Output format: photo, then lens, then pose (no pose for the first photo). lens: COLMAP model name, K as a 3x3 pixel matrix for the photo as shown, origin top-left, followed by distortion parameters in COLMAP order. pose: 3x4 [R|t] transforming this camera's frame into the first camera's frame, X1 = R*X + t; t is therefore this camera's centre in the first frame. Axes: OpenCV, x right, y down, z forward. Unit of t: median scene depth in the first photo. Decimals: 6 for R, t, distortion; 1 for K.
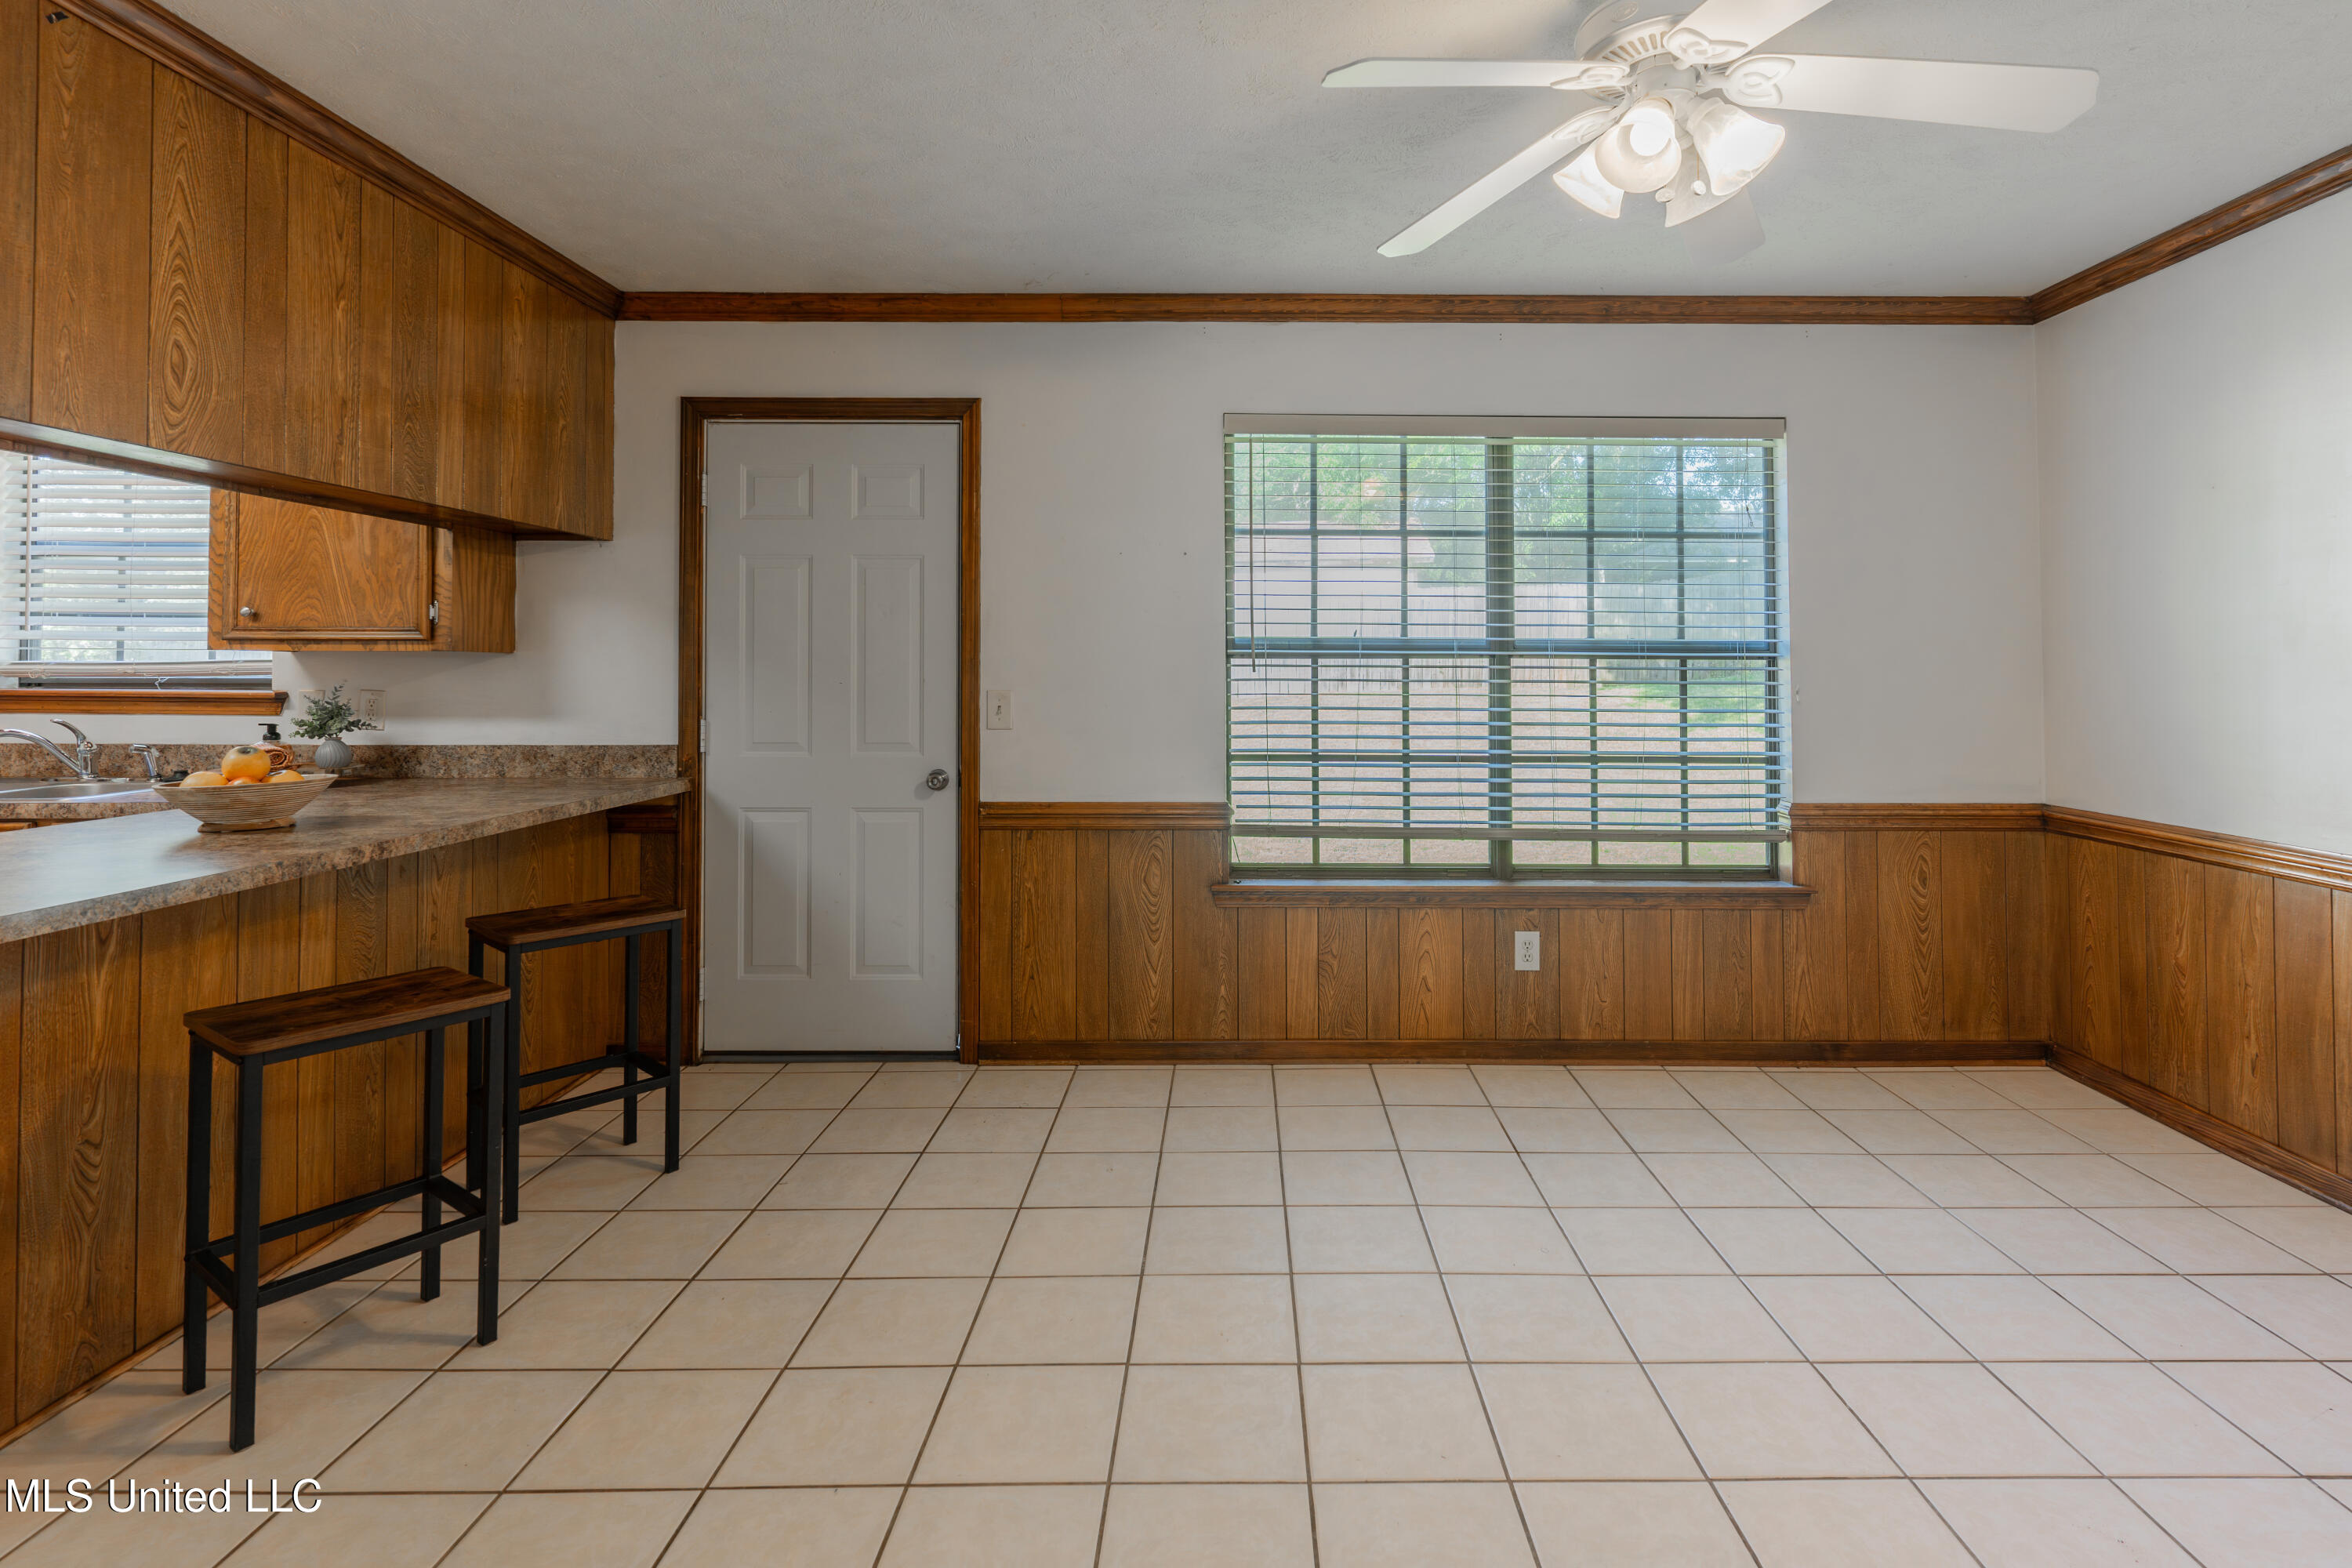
lens RADIAL K [[1158.0, 0, 1242.4], [0, 1158.0, 644.2], [0, 0, 1]] dist [0.004583, 0.000011]
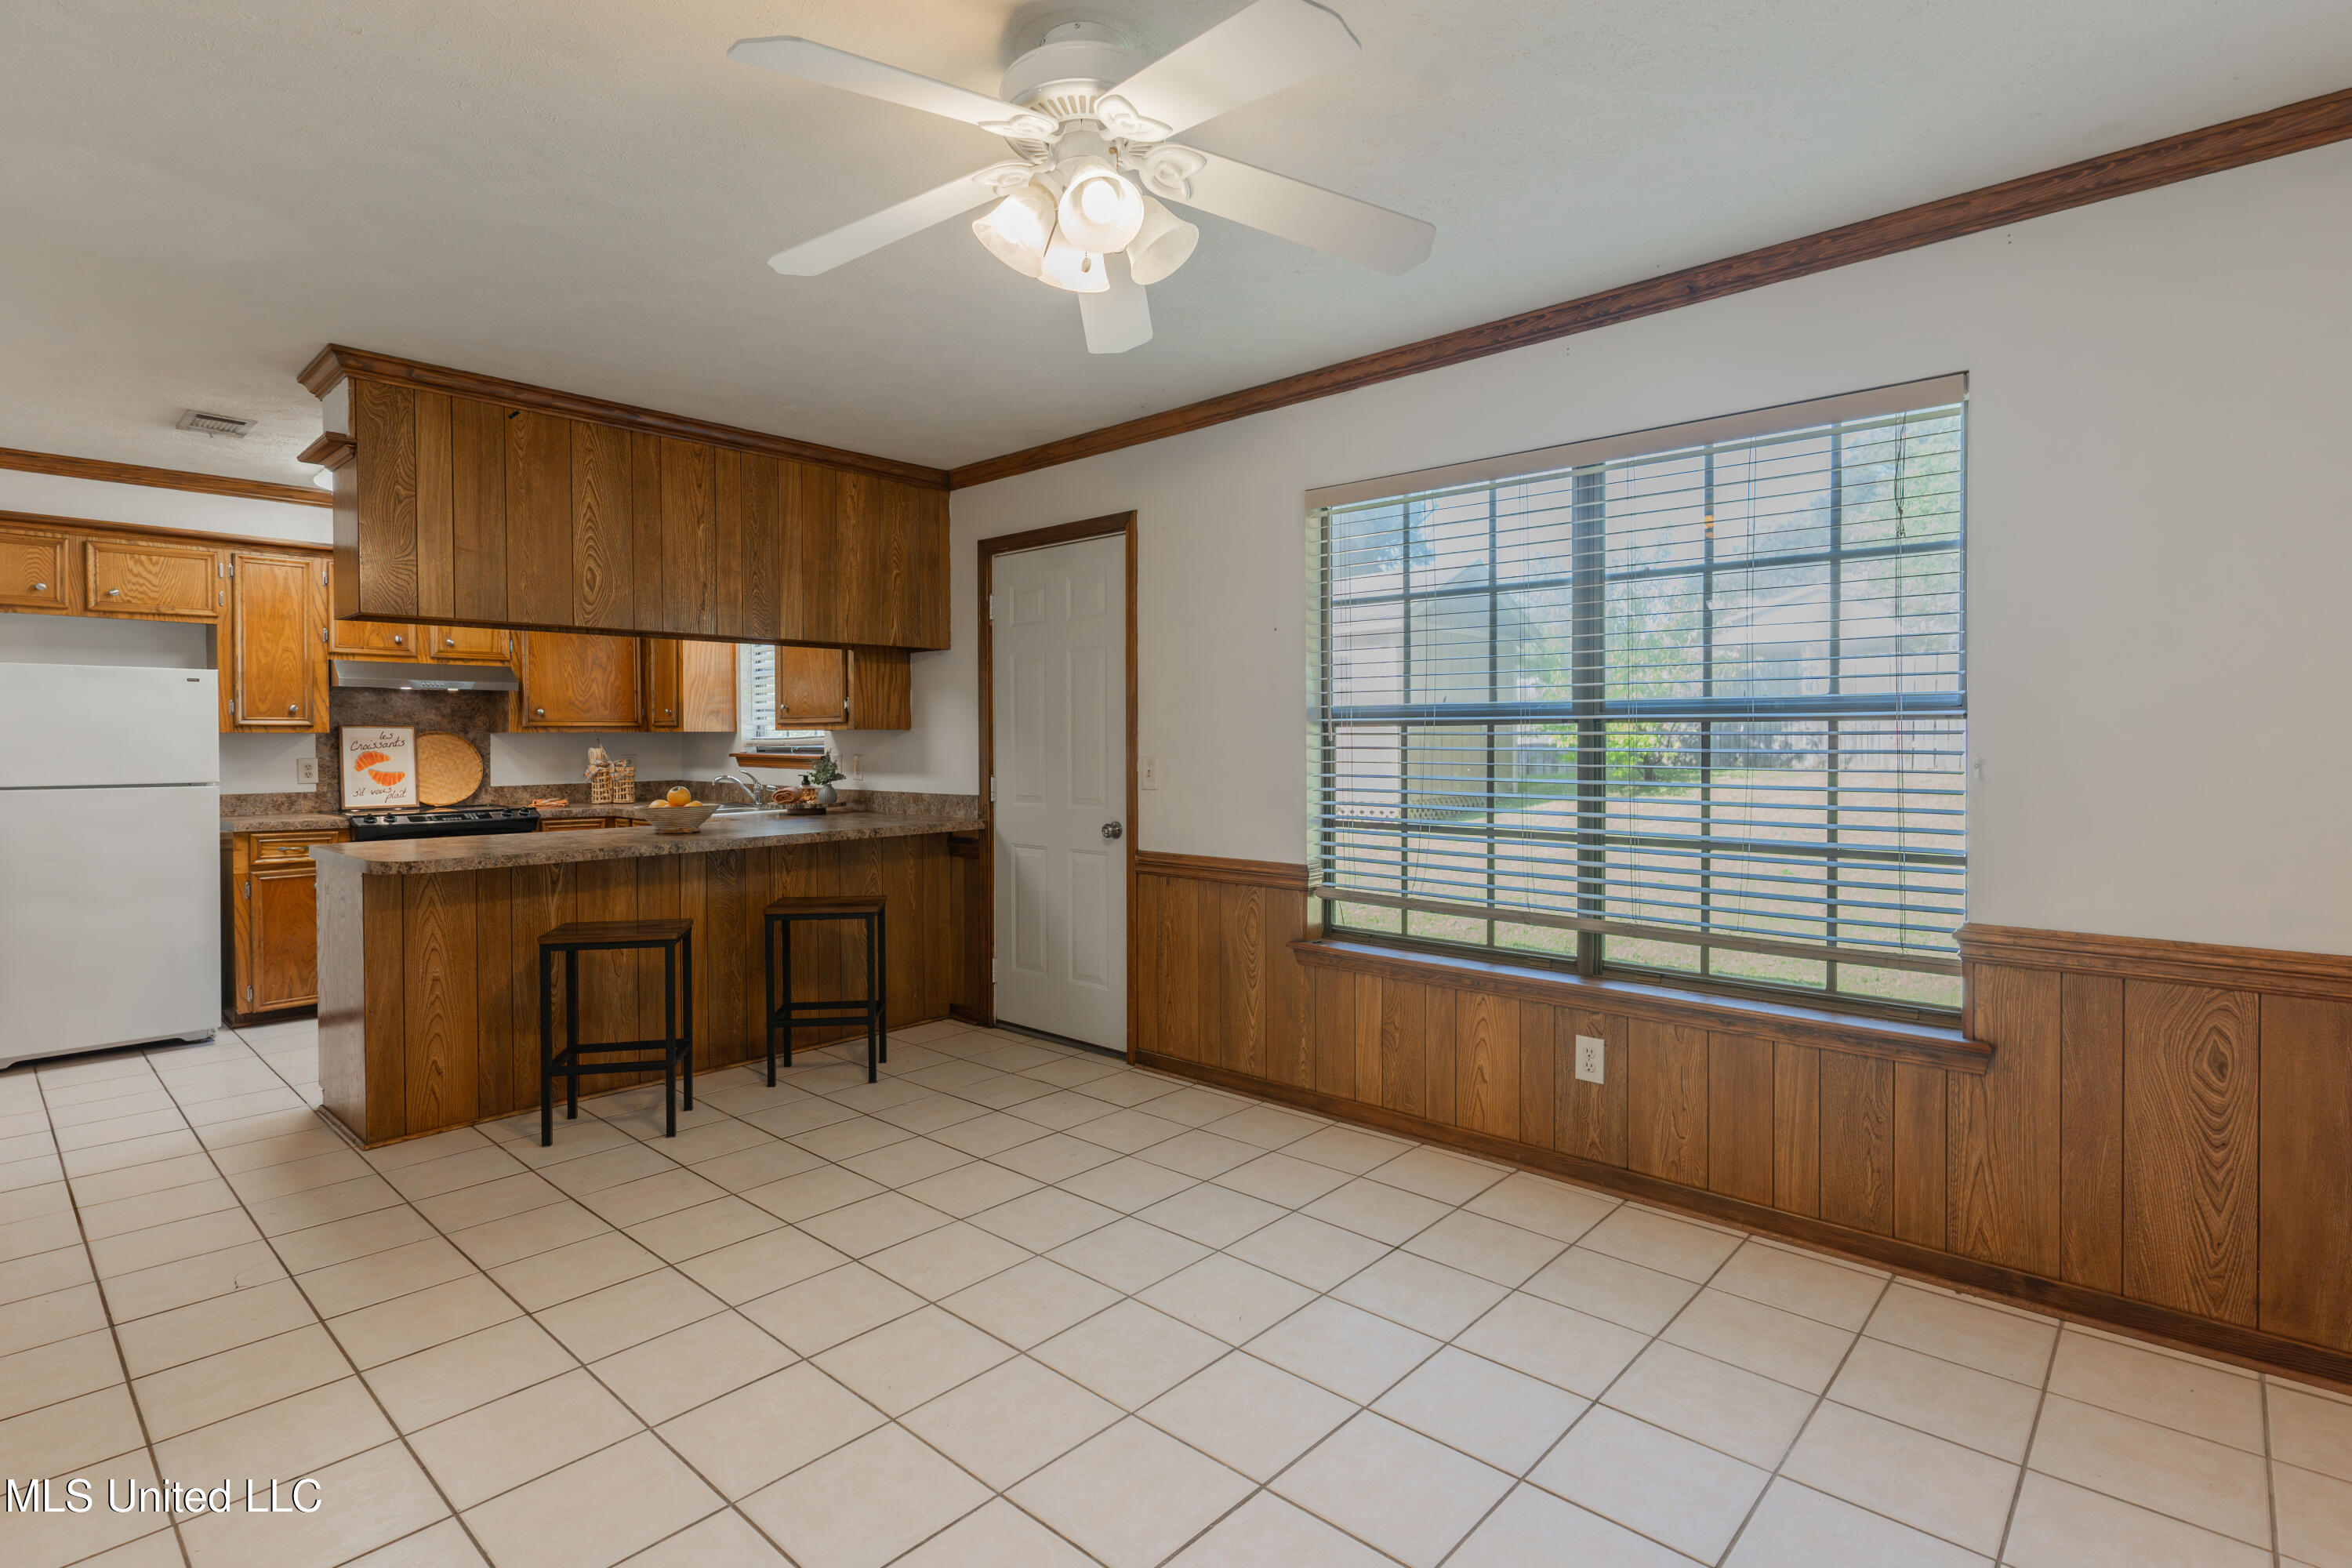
lens RADIAL K [[1126.0, 0, 1172.9], [0, 1126.0, 756.5], [0, 0, 1]] dist [0.000836, 0.000670]
pose [[0.735001, 0.005031, -0.678047, 0.587721], [0.022043, 0.999267, 0.031309, 0.003755], [0.677707, -0.037959, 0.734351, 0.175060]]
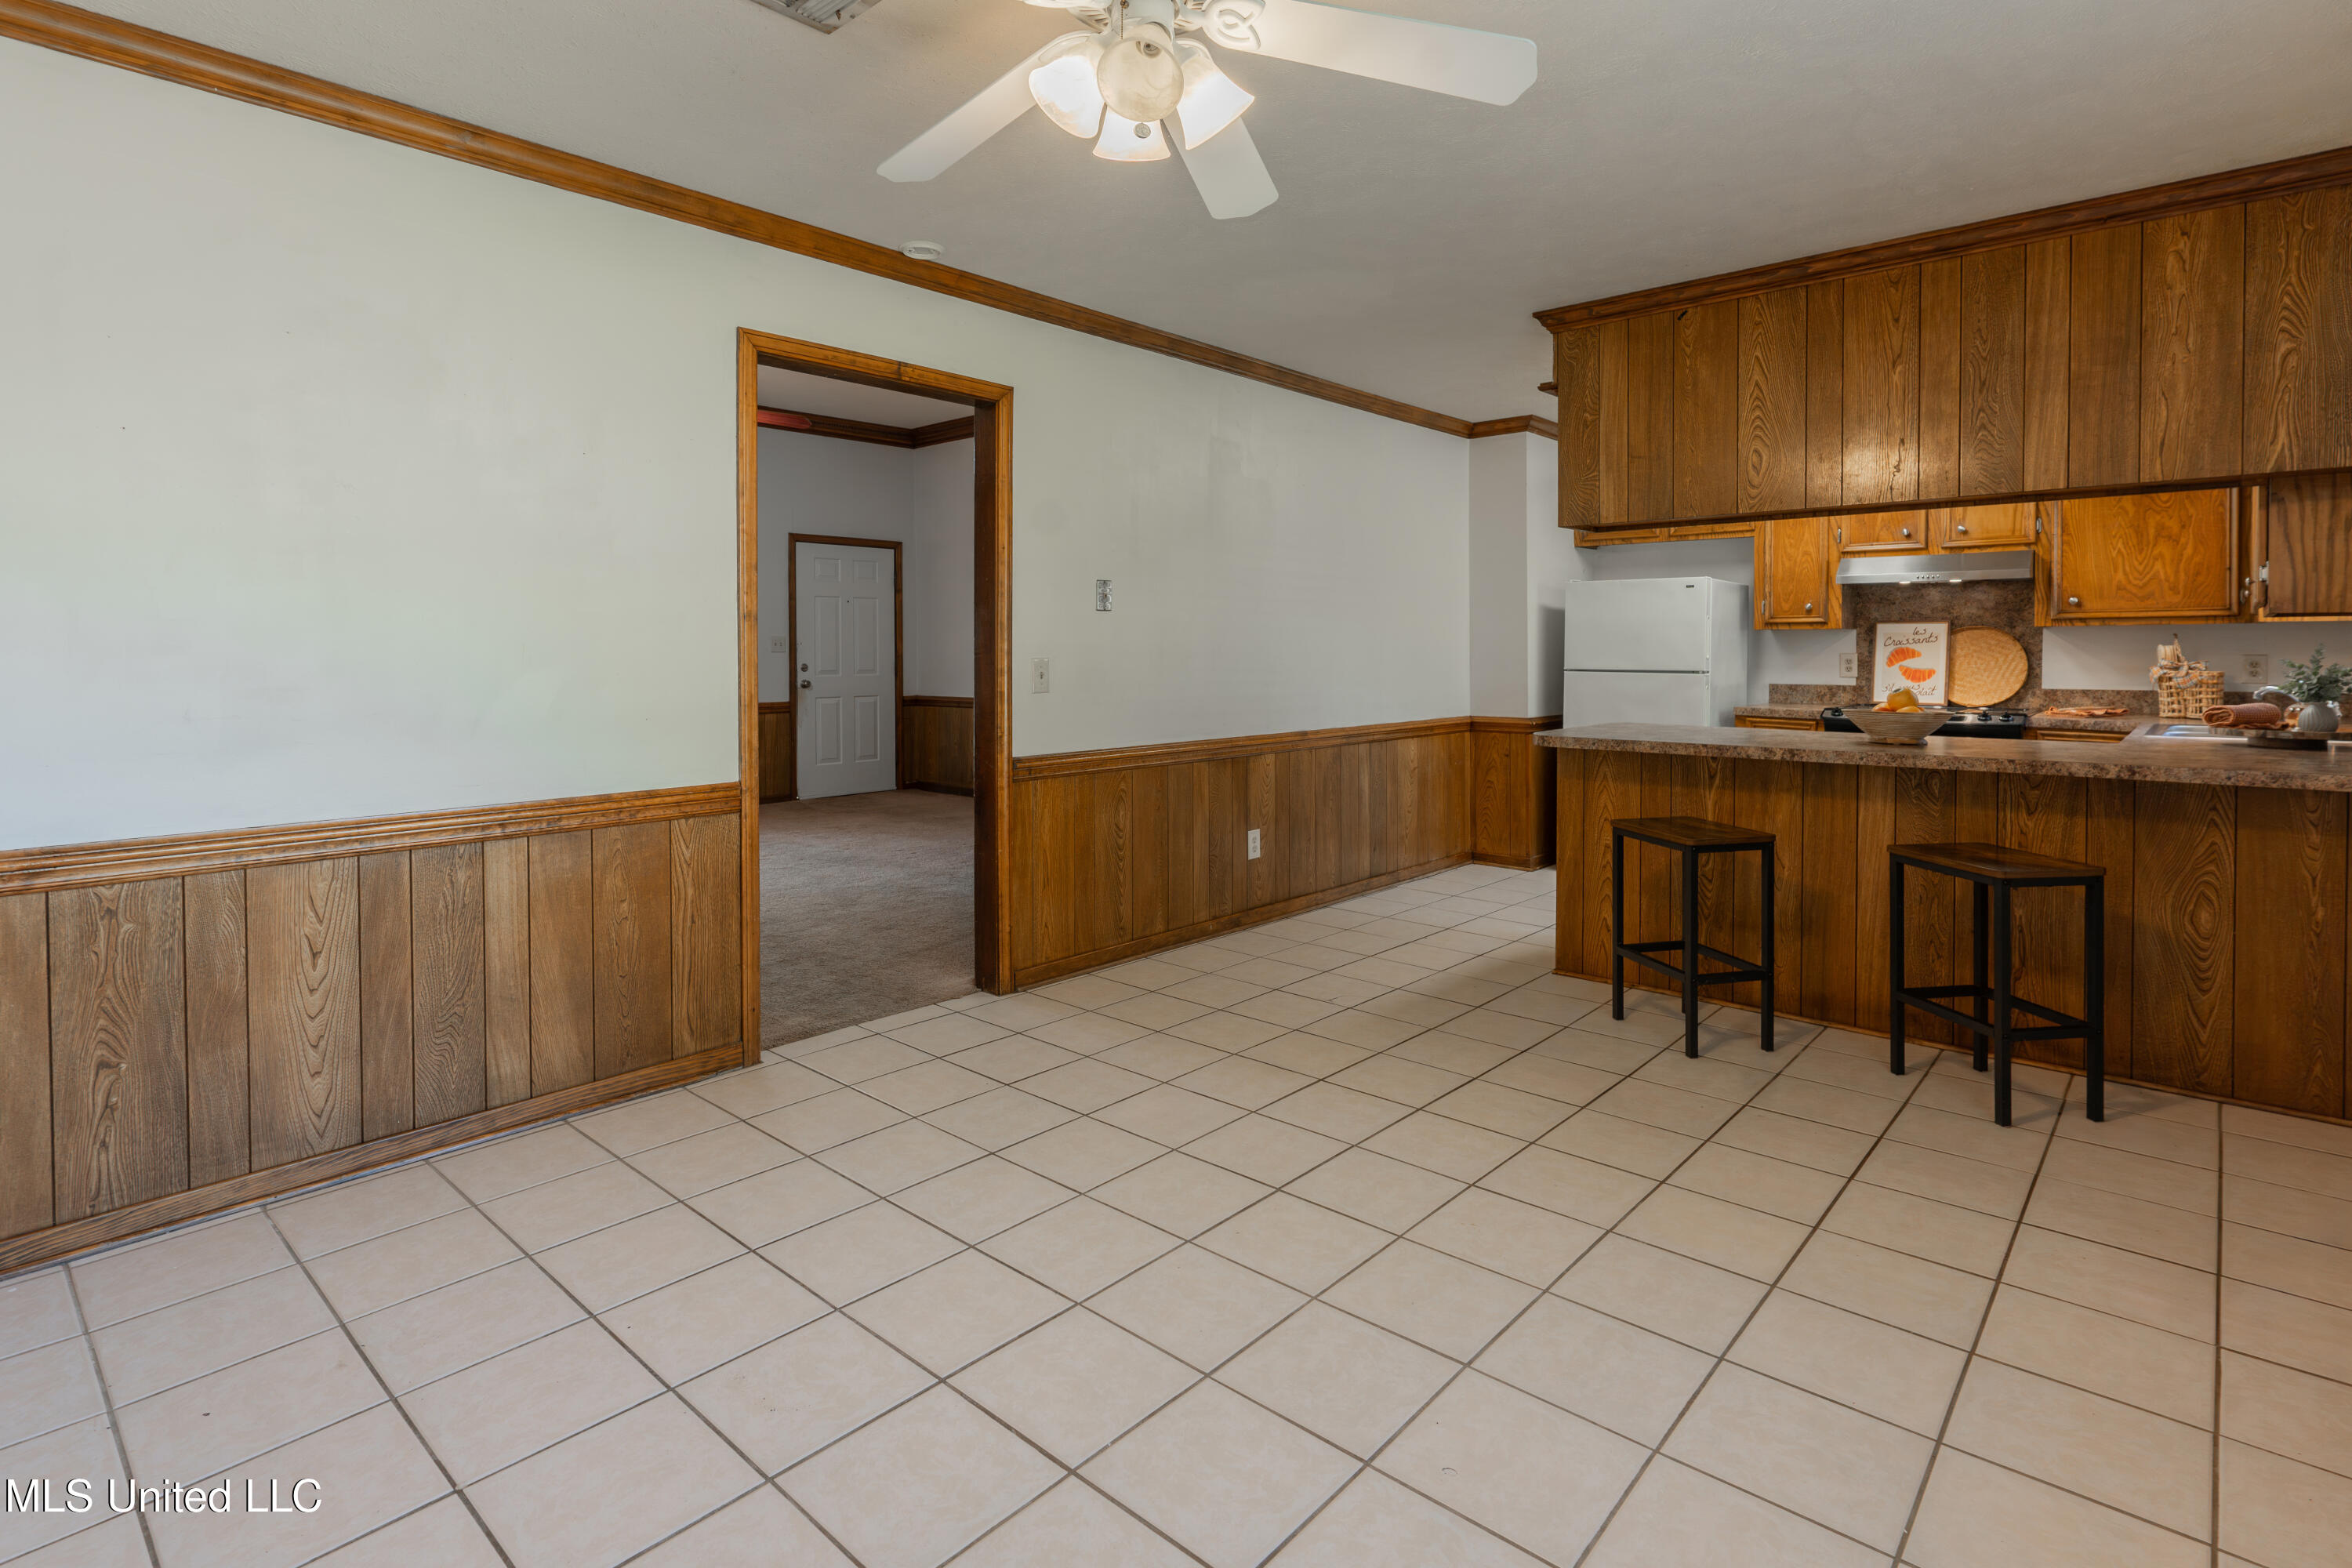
lens RADIAL K [[1176.2, 0, 1172.1], [0, 1176.2, 673.6], [0, 0, 1]] dist [-0.000550, -0.000018]
pose [[-0.671194, 0.014756, -0.741135, 0.587798], [0.017469, 0.999839, 0.004086, 0.032956], [0.741076, -0.010204, -0.671344, 0.906546]]
